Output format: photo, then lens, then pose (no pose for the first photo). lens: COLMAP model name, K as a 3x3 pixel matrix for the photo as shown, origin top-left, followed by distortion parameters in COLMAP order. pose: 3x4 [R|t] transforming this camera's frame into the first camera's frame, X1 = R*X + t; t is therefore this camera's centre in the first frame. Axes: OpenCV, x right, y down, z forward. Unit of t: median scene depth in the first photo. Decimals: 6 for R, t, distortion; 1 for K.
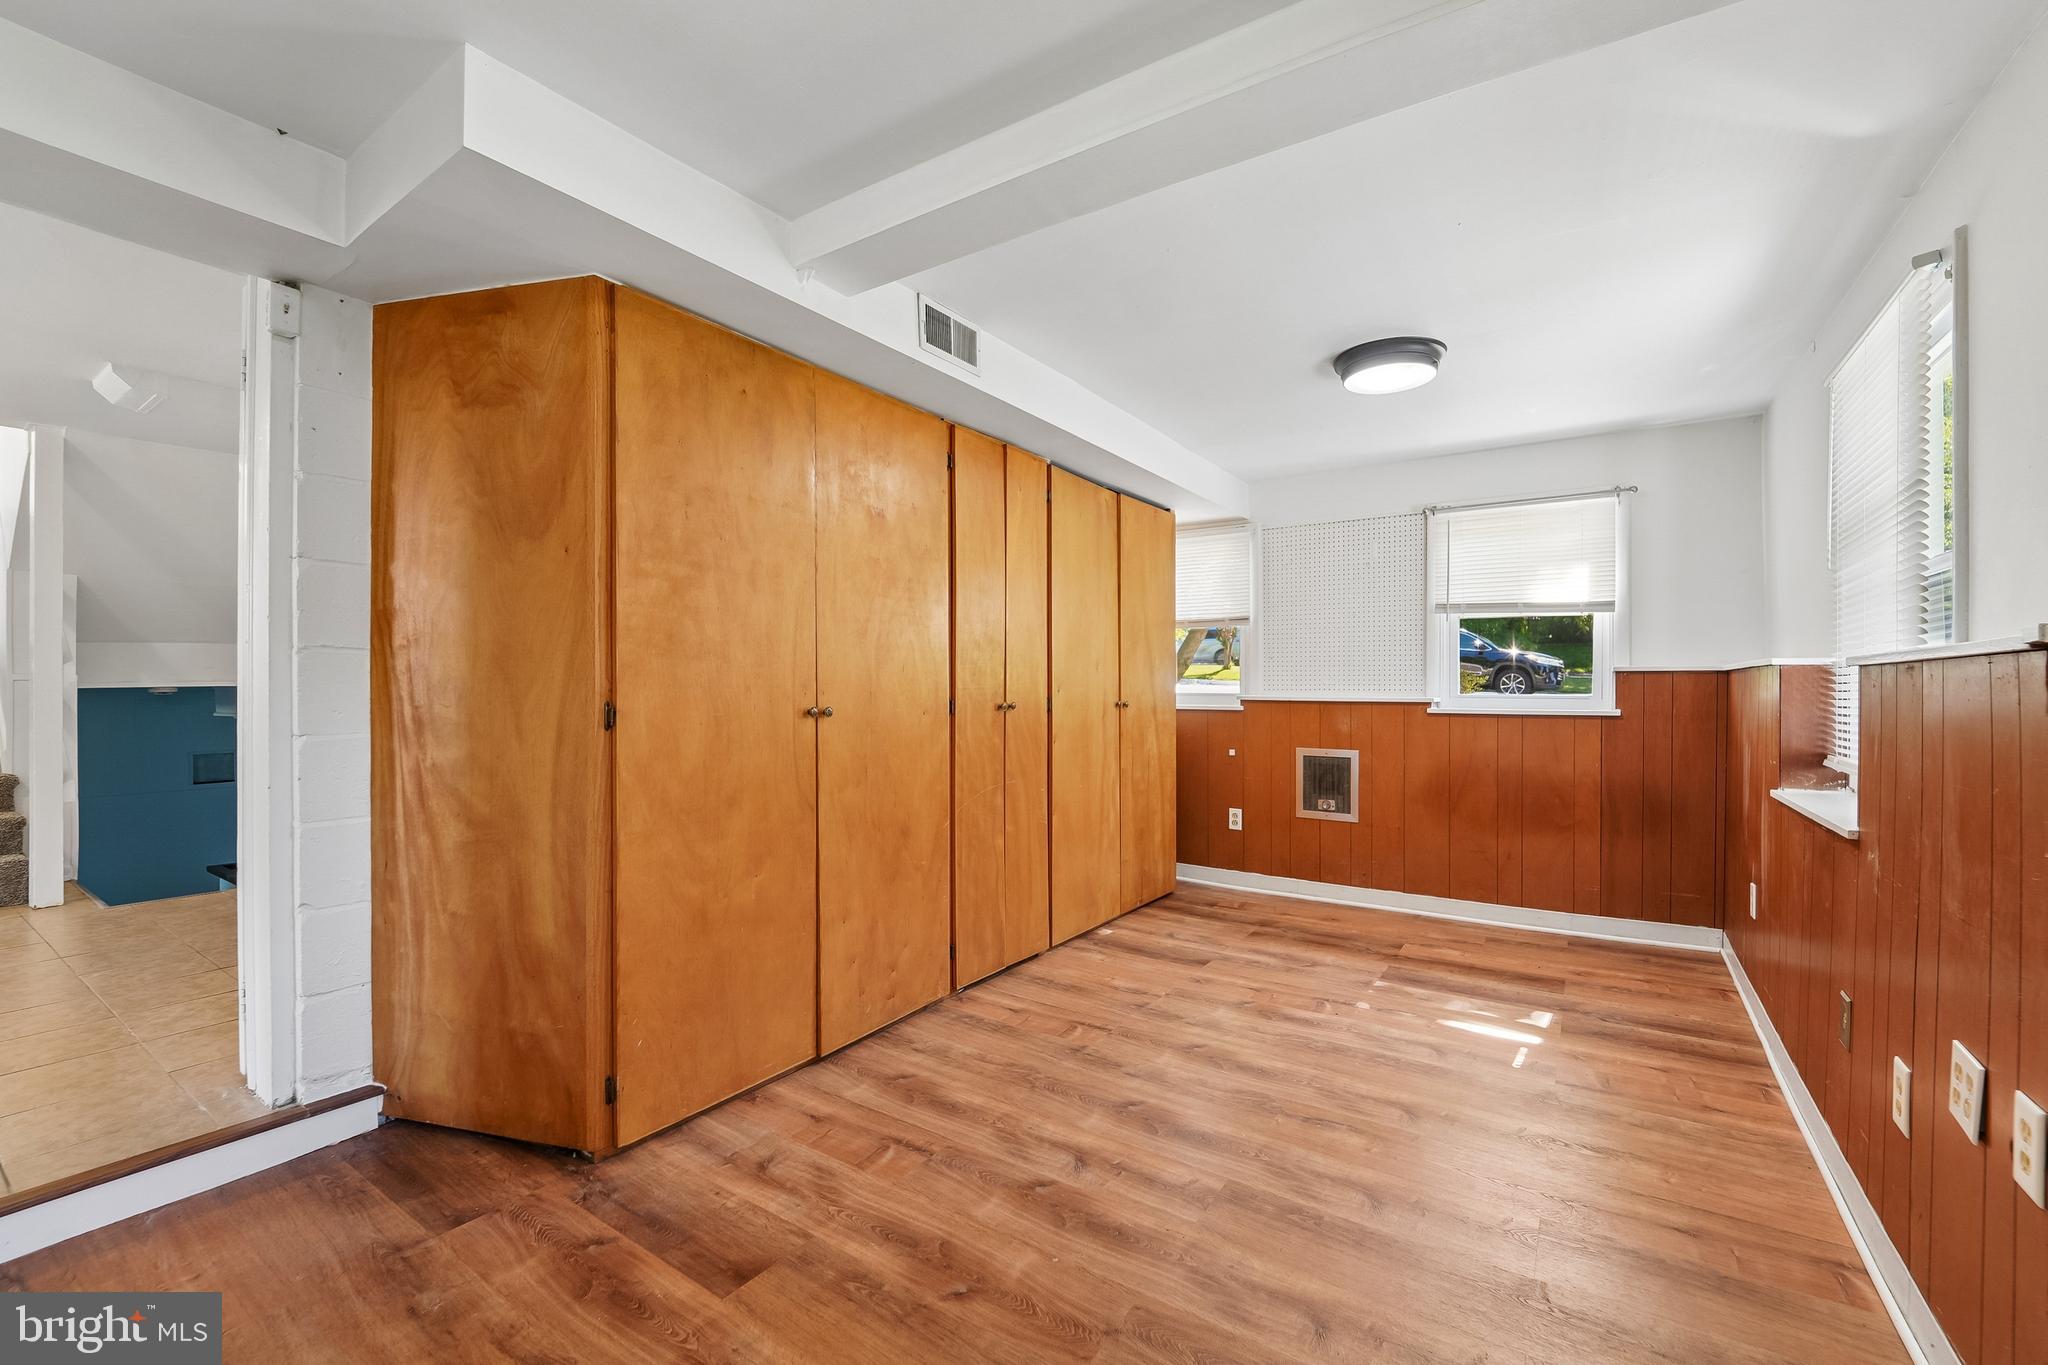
lens RADIAL K [[848.7, 0, 1035.9], [0, 848.7, 680.5], [0, 0, 1]] dist [-0.023481, 0.000821]
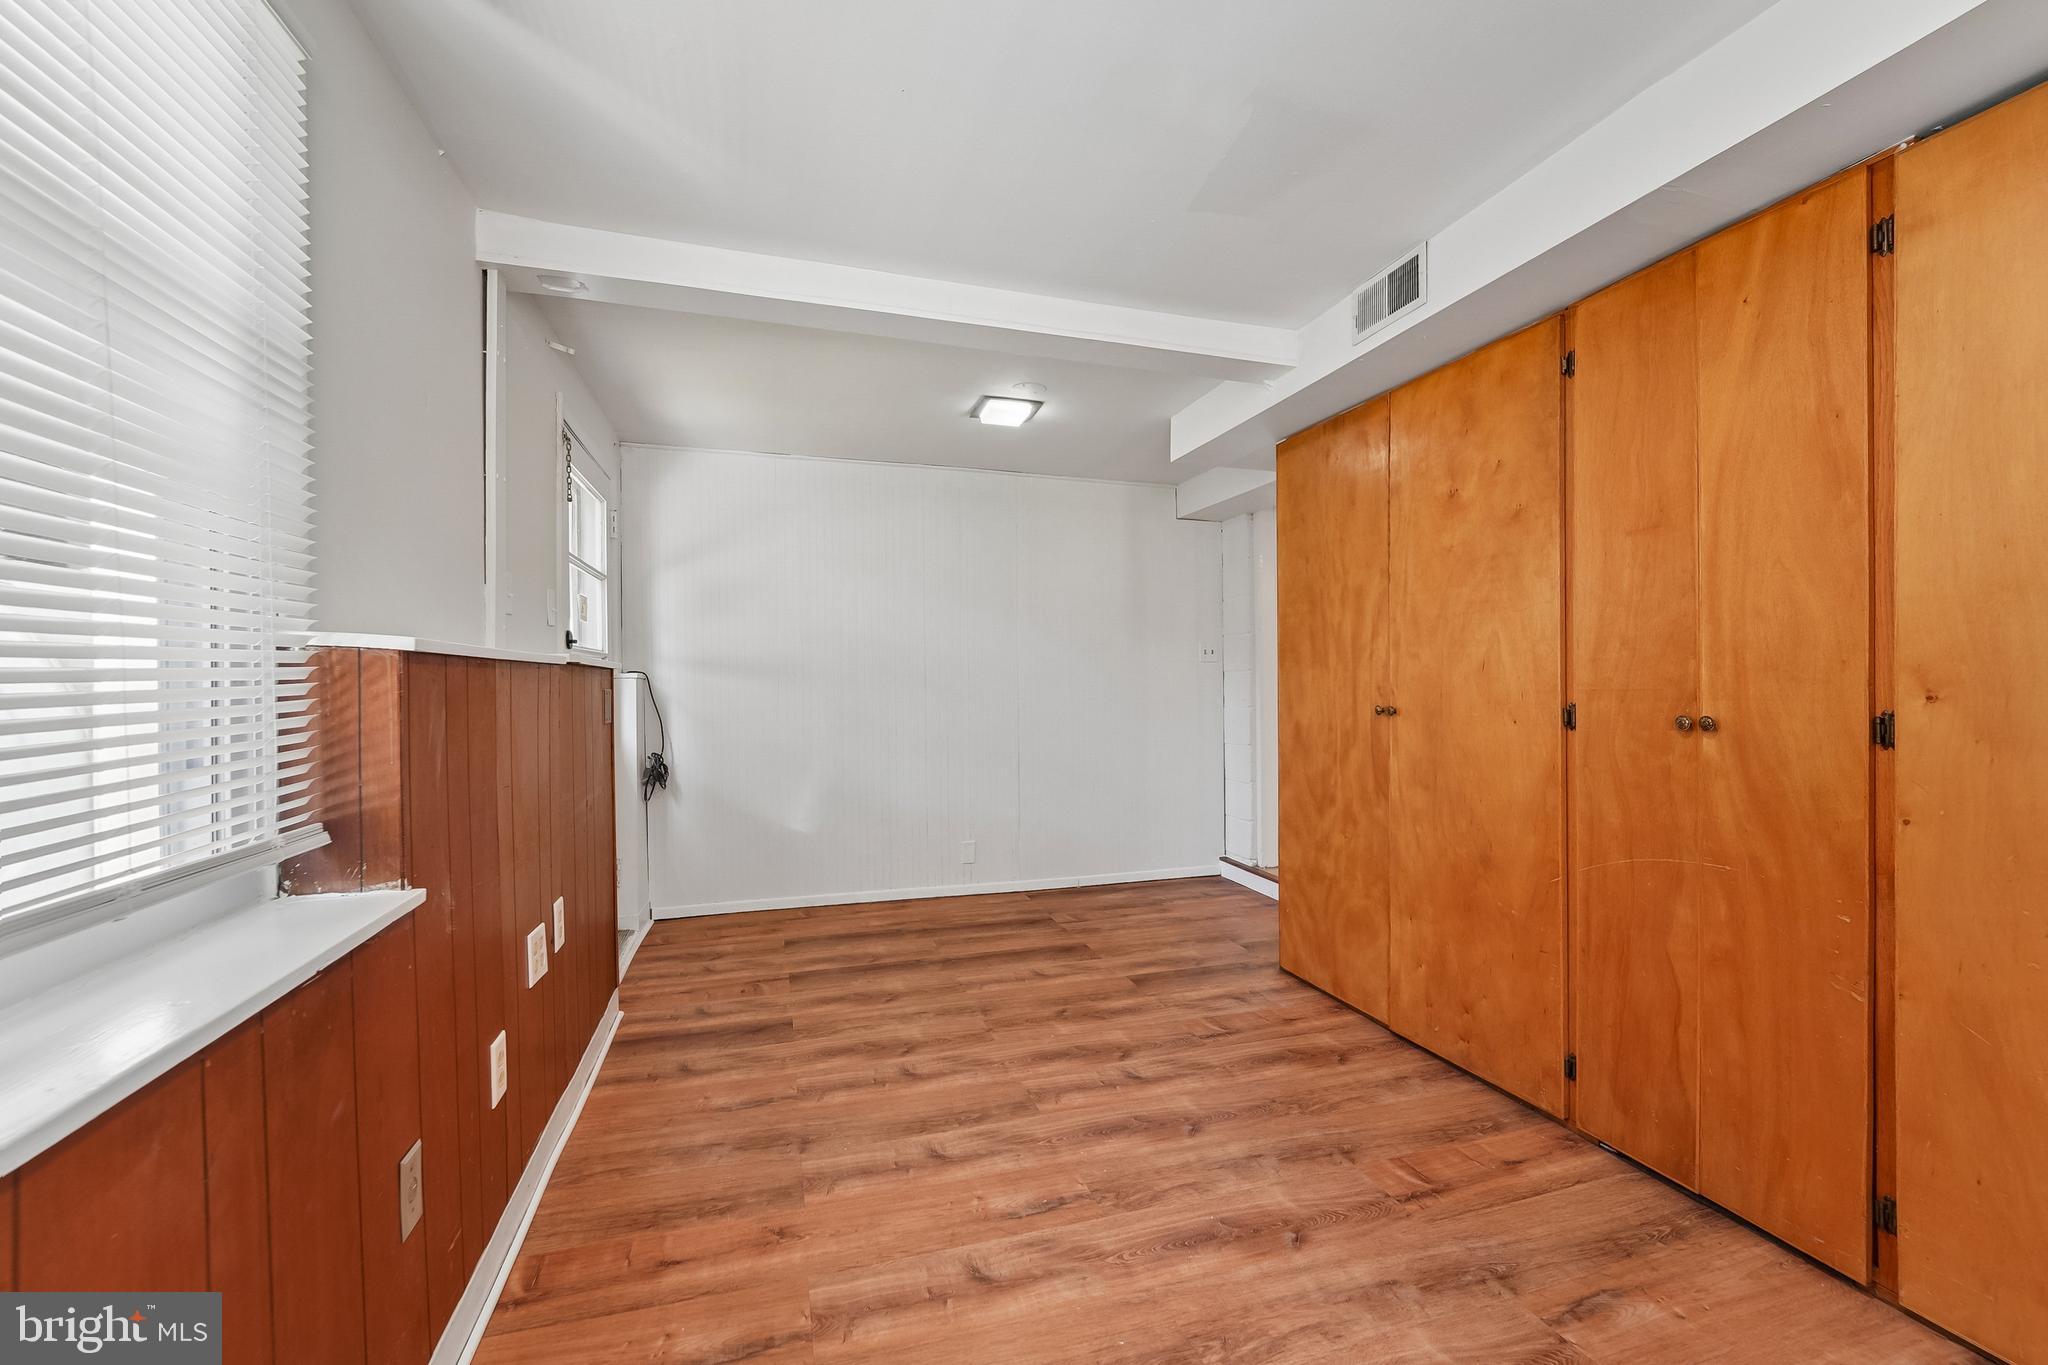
lens RADIAL K [[835.9, 0, 1034.5], [0, 835.9, 688.3], [0, 0, 1]] dist [-0.020513, 0.000086]
pose [[-0.632587, -0.002300, -0.774486, 0.959790], [0.002628, 0.999983, -0.005116, 0.014722], [0.774485, -0.005272, -0.632571, 1.473678]]
